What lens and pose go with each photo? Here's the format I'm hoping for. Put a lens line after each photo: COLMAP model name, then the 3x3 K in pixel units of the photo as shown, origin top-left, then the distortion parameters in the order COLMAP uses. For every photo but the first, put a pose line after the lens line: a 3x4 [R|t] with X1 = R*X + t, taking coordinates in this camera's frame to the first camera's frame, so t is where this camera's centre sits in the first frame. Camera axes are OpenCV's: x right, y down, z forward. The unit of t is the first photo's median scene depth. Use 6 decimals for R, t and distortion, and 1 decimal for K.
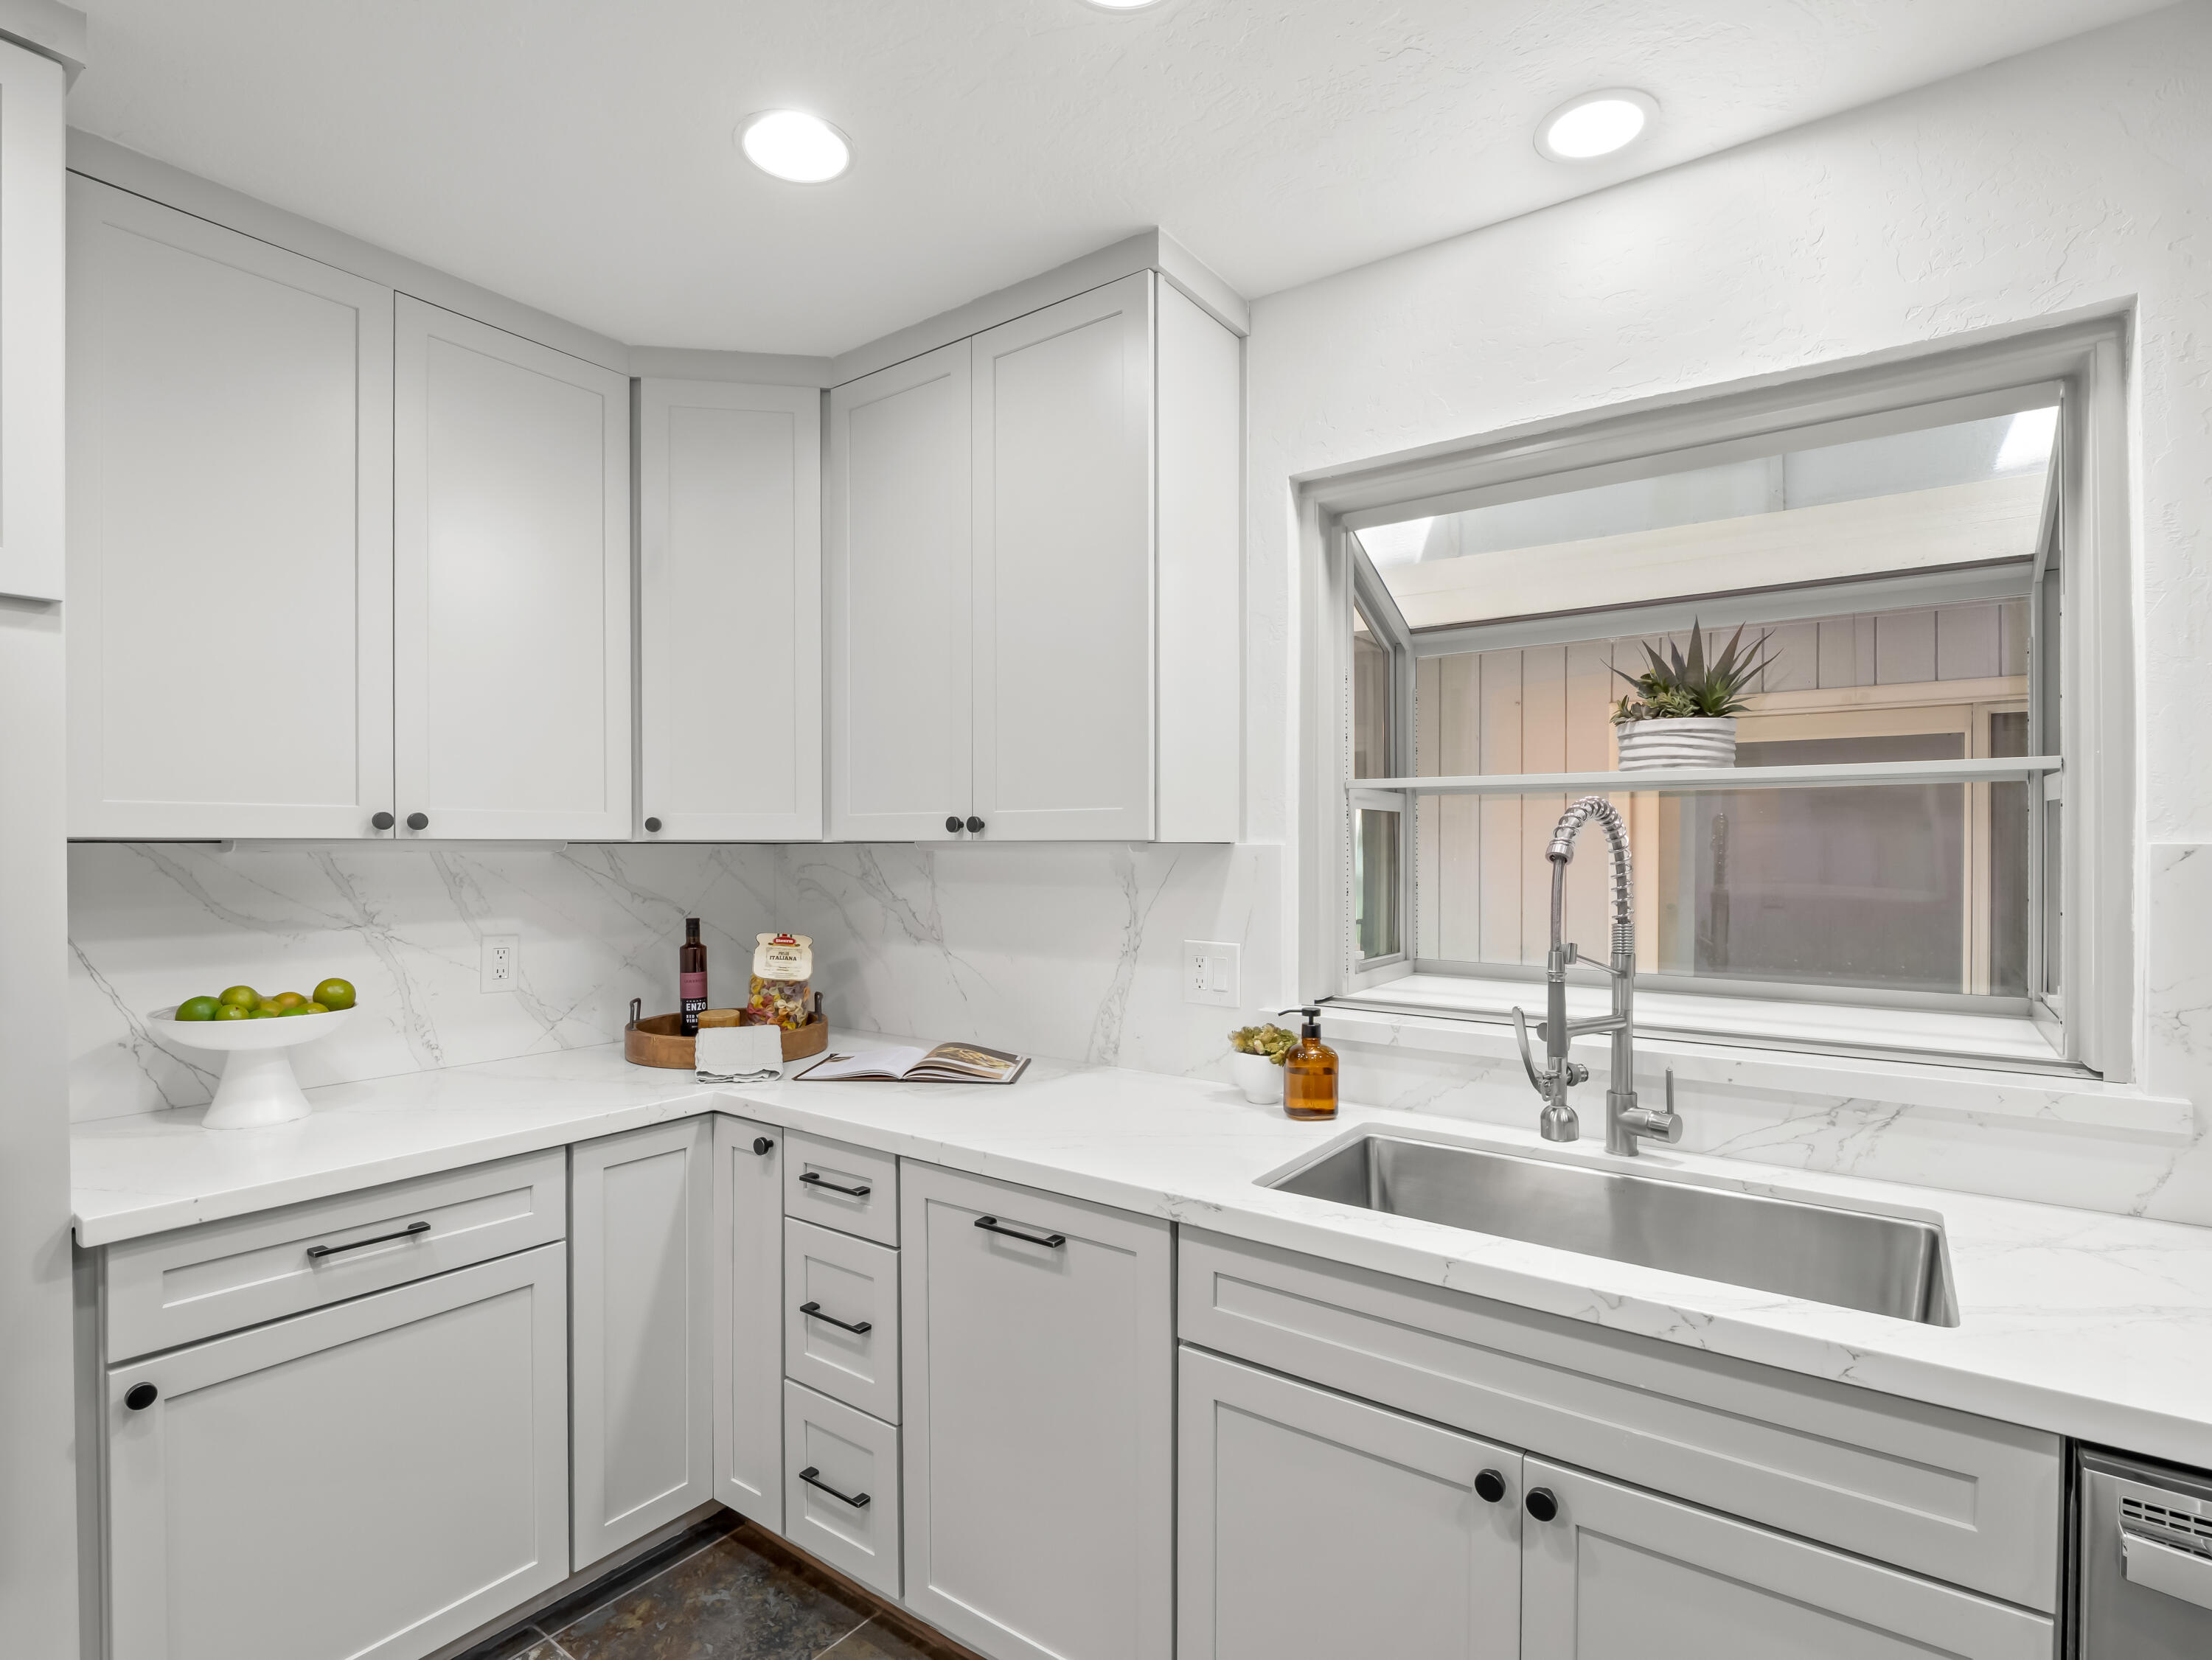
lens RADIAL K [[1136.6, 0, 1106.0], [0, 1136.6, 830.0], [0, 0, 1]] dist [-0.002454, -0.018127]
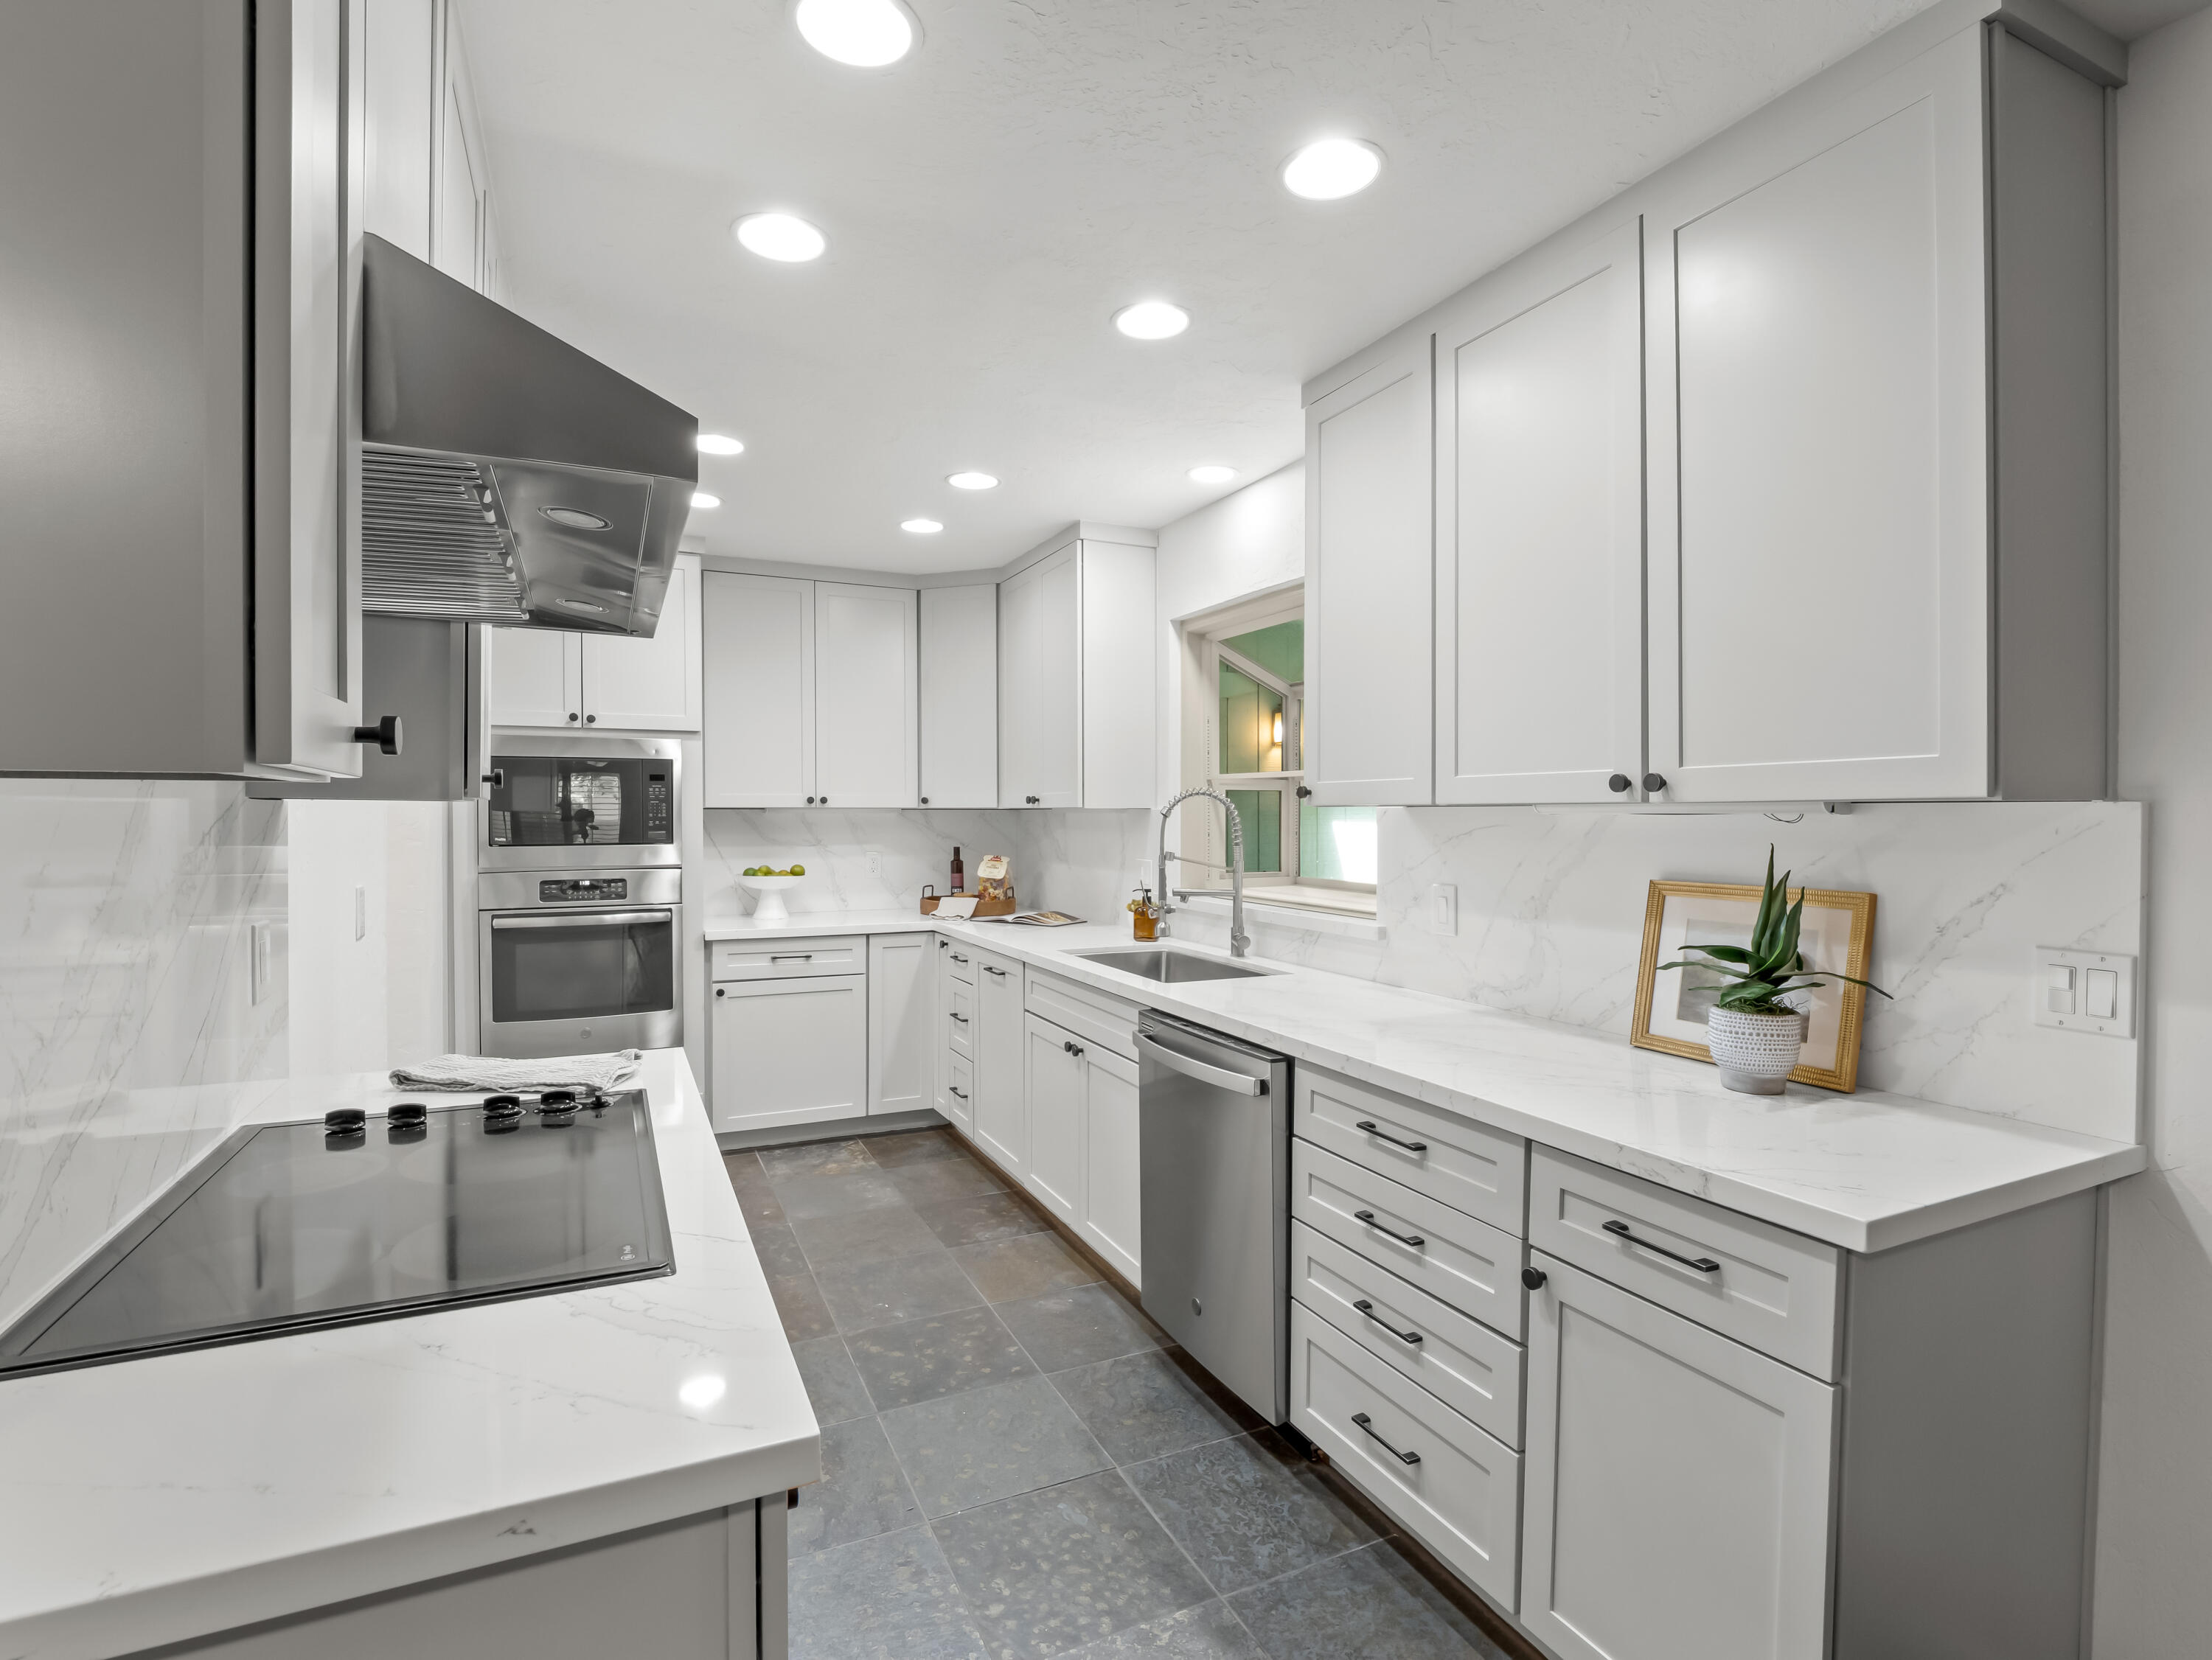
lens RADIAL K [[1084.1, 0, 1106.8], [0, 1084.1, 820.6], [0, 0, 1]] dist [-0.162383, -0.000060]
pose [[0.884846, 0.004215, -0.465864, 0.936878], [0.005001, 0.999816, 0.018545, -0.003239], [0.465856, -0.018739, 0.884662, -0.697122]]
